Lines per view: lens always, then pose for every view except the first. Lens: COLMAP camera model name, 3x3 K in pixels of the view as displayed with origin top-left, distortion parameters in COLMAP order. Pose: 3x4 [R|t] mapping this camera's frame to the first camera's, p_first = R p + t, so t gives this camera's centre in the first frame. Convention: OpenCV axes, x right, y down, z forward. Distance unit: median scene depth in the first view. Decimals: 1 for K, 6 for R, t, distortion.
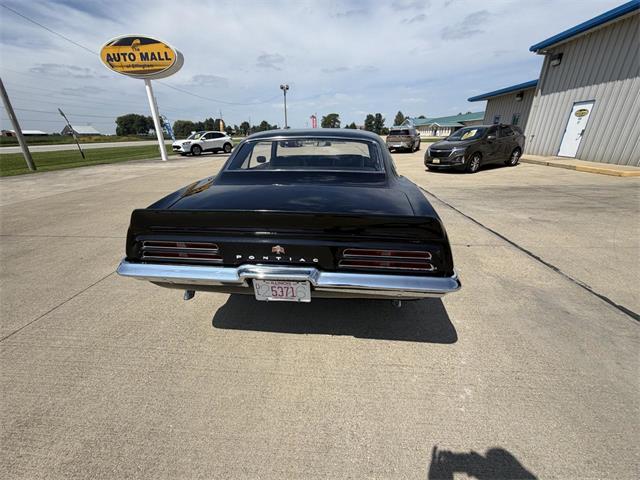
lens RADIAL K [[255.8, 0, 317.2], [0, 255.8, 238.4], [0, 0, 1]] dist [0.000033, -0.000206]
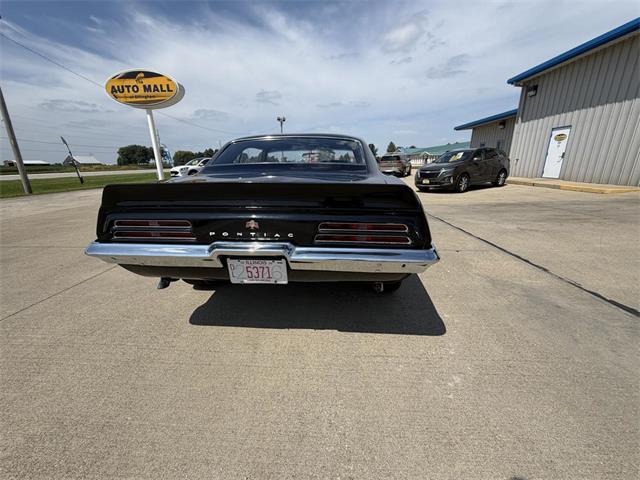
lens RADIAL K [[255.3, 0, 317.4], [0, 255.3, 238.5], [0, 0, 1]] dist [-0.000048, 0.000252]
pose [[0.999870, -0.007580, 0.014224, 0.011413], [0.008975, 0.994877, -0.100689, 0.027655], [-0.013388, 0.100804, 0.994816, 0.004723]]
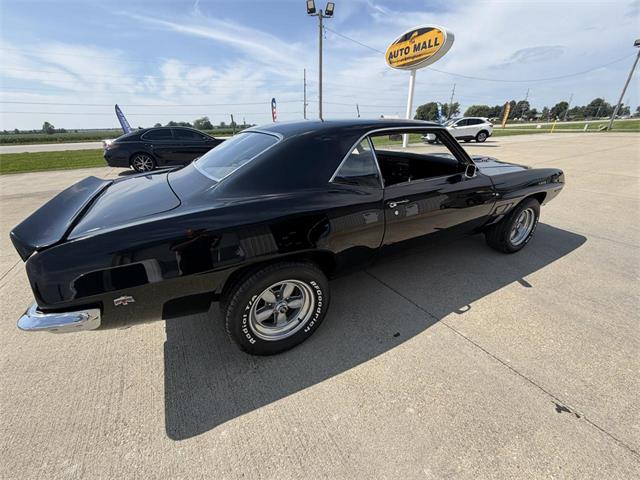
lens RADIAL K [[255.3, 0, 317.4], [0, 255.3, 238.5], [0, 0, 1]] dist [-0.000048, 0.000252]
pose [[0.570595, 0.327783, -0.752981, 0.214780], [-0.292732, 0.937844, 0.186430, -0.066456], [0.767287, 0.114045, 0.631082, 0.156784]]
